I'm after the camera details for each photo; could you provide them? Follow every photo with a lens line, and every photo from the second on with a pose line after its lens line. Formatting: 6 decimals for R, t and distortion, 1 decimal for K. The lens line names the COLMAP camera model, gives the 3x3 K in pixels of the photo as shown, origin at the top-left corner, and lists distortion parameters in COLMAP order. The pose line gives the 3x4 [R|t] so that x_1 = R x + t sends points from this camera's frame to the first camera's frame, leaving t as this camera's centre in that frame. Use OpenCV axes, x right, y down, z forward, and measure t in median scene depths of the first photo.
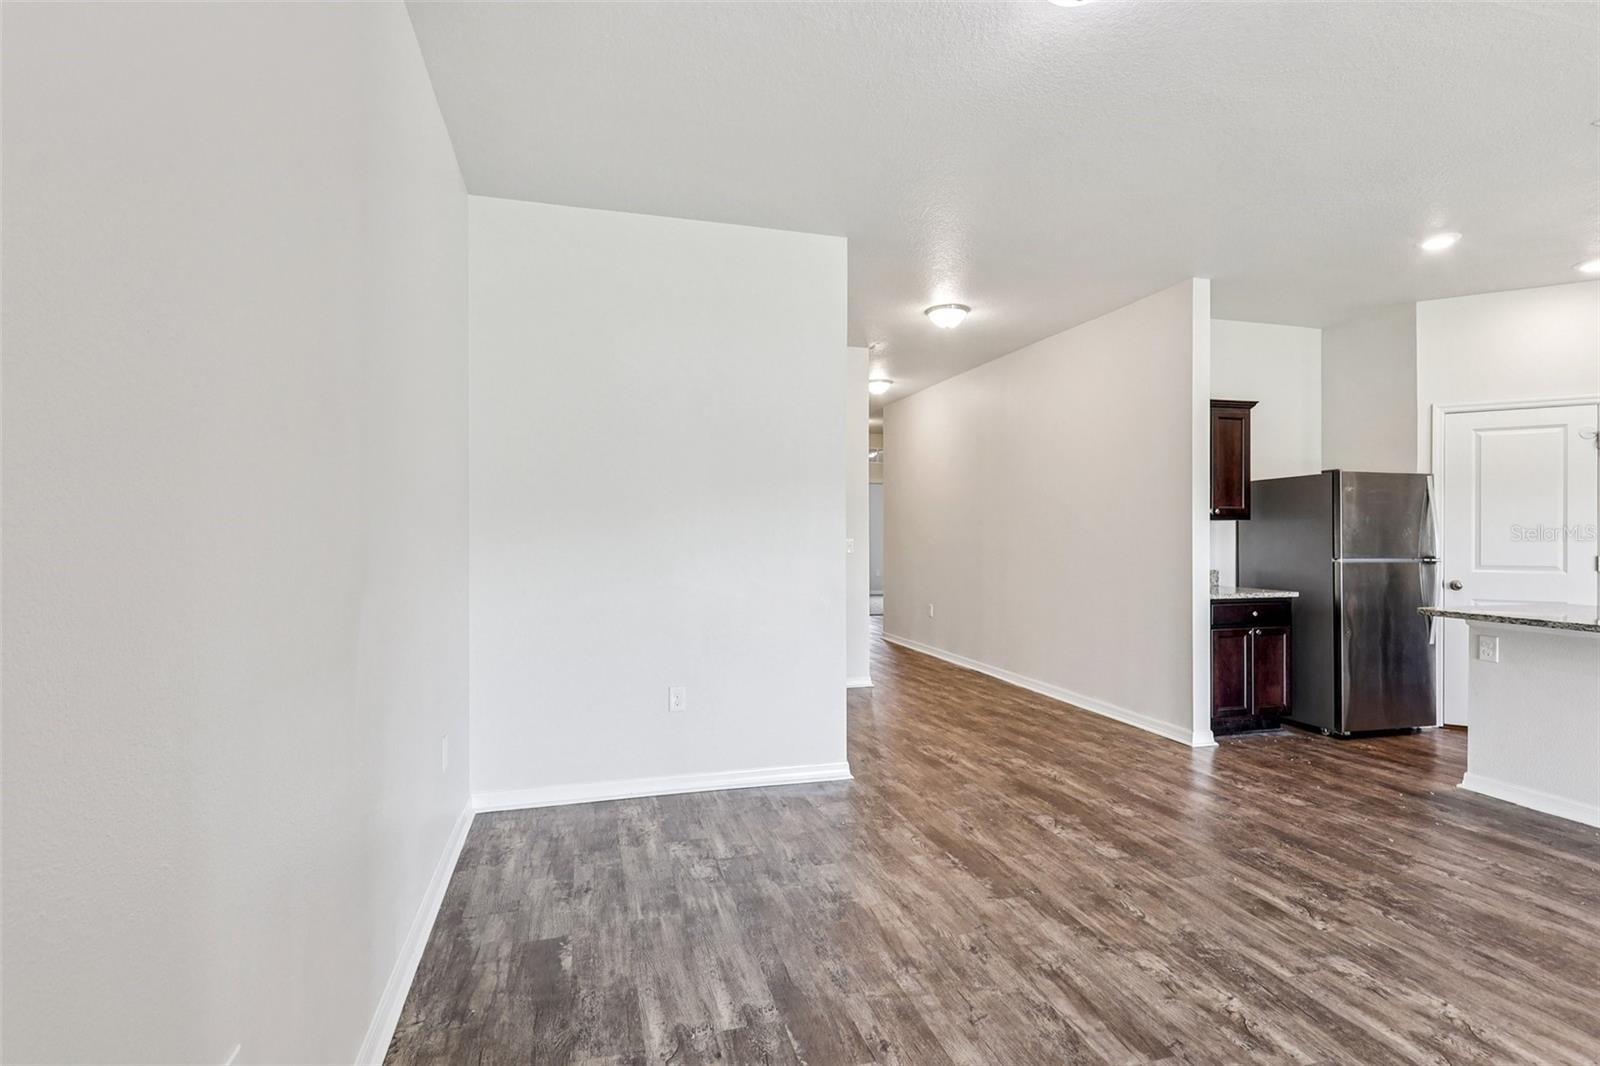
lens RADIAL K [[756.7, 0, 785.2], [0, 756.7, 528.8], [0, 0, 1]] dist [-0.000702, -0.001622]
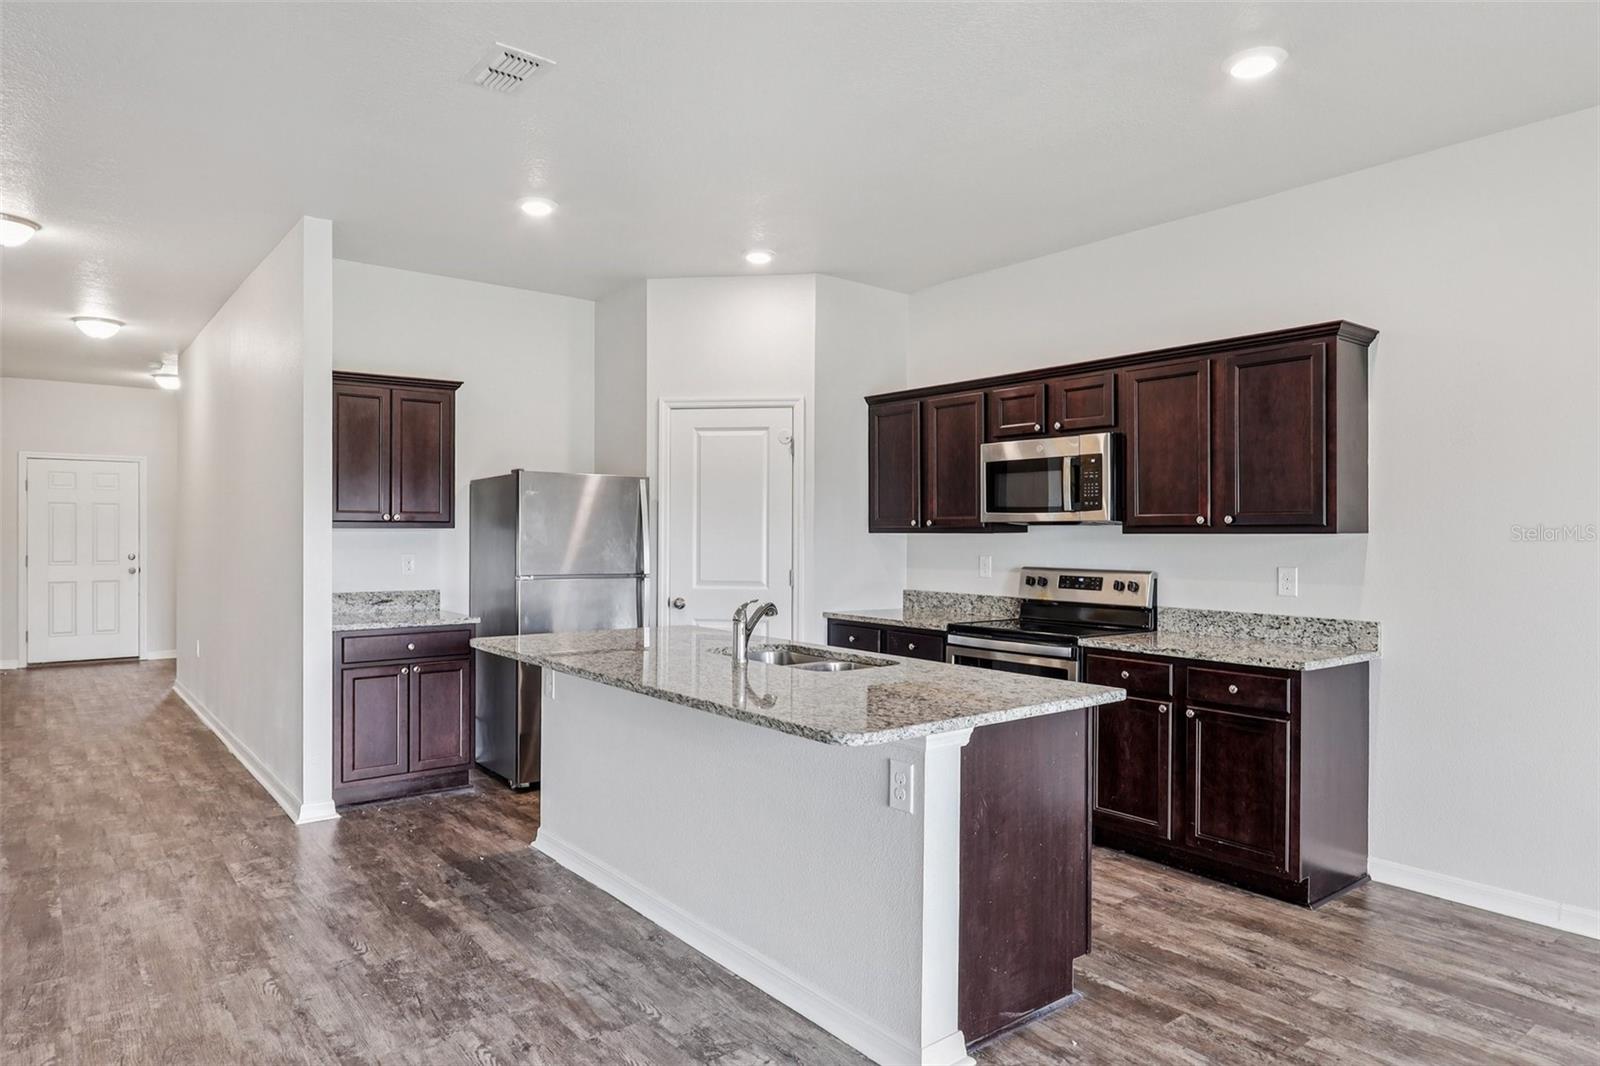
lens RADIAL K [[965.4, 0, 789.9], [0, 965.4, 536.4], [0, 0, 1]] dist [0.000649, -0.001517]
pose [[0.920226, 0.000937, 0.391385, 0.908527], [-0.004948, 0.999945, 0.009238, -0.024278], [-0.391355, -0.010437, 0.920180, -0.146902]]
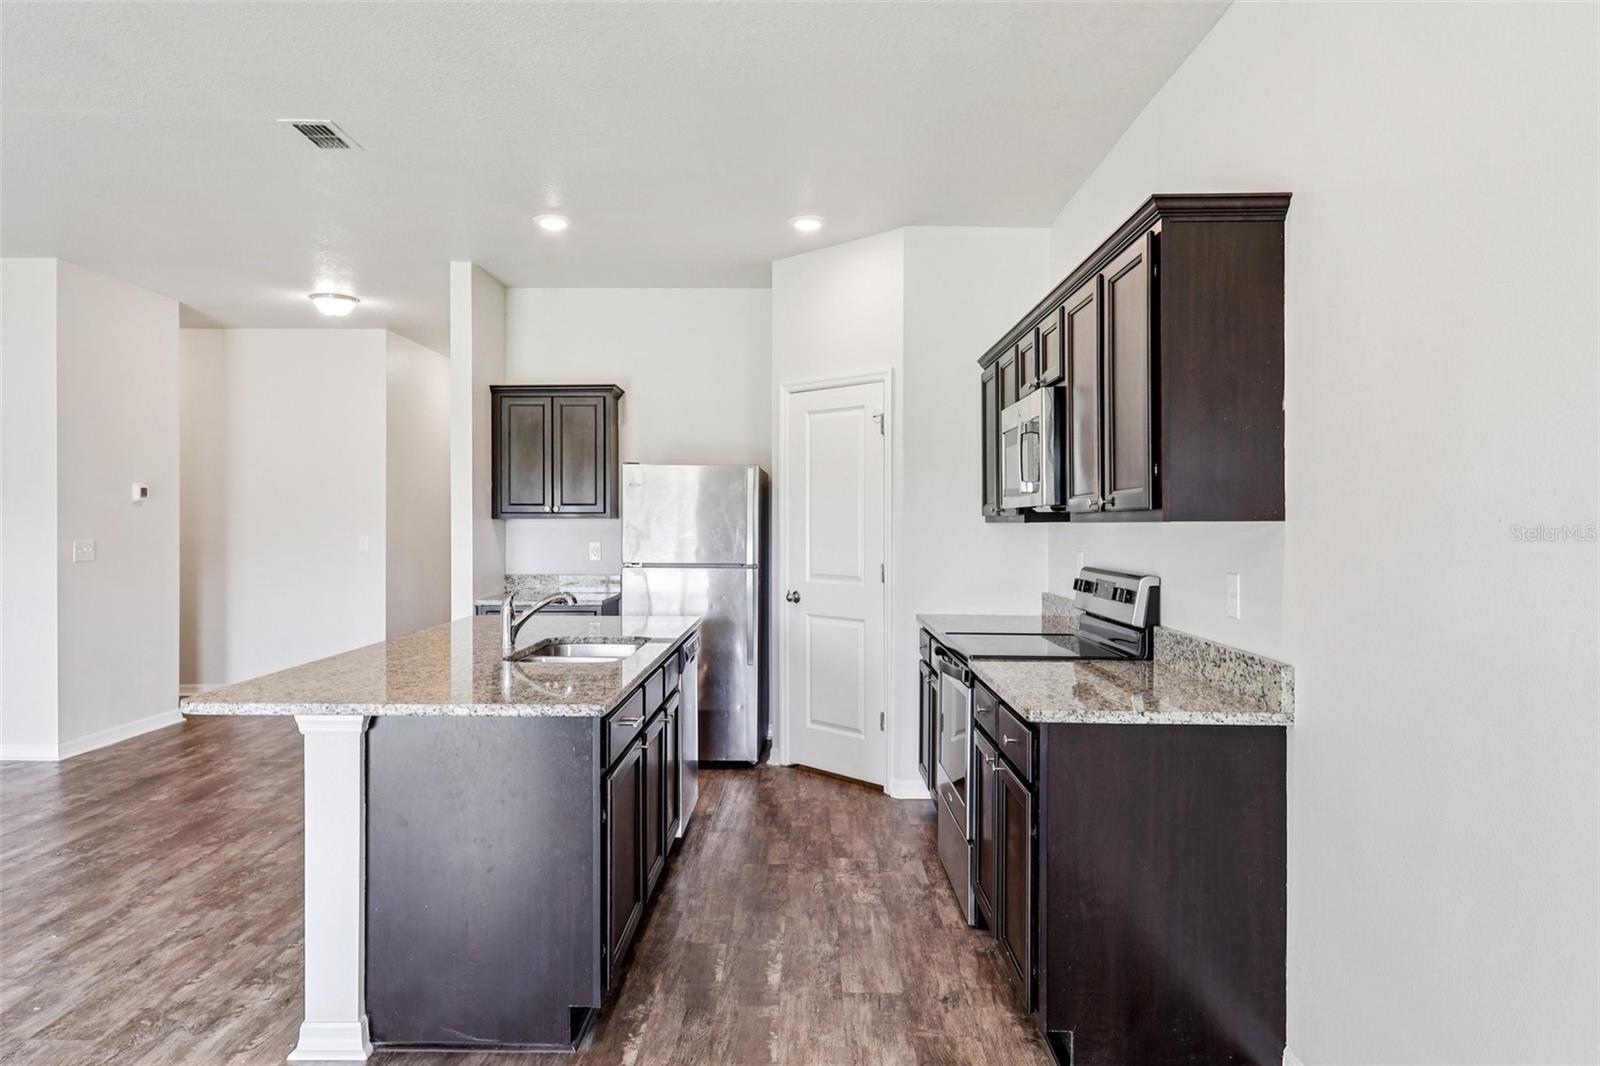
lens RADIAL K [[1045.9, 0, 800.0], [0, 1045.9, 533.0], [0, 0, 1]] dist [-0.004276, -0.001083]
pose [[0.964566, 0.003642, -0.263817, 1.932424], [0.000414, 0.999883, 0.015319, -0.023958], [0.263842, -0.014885, 0.964451, -0.197384]]
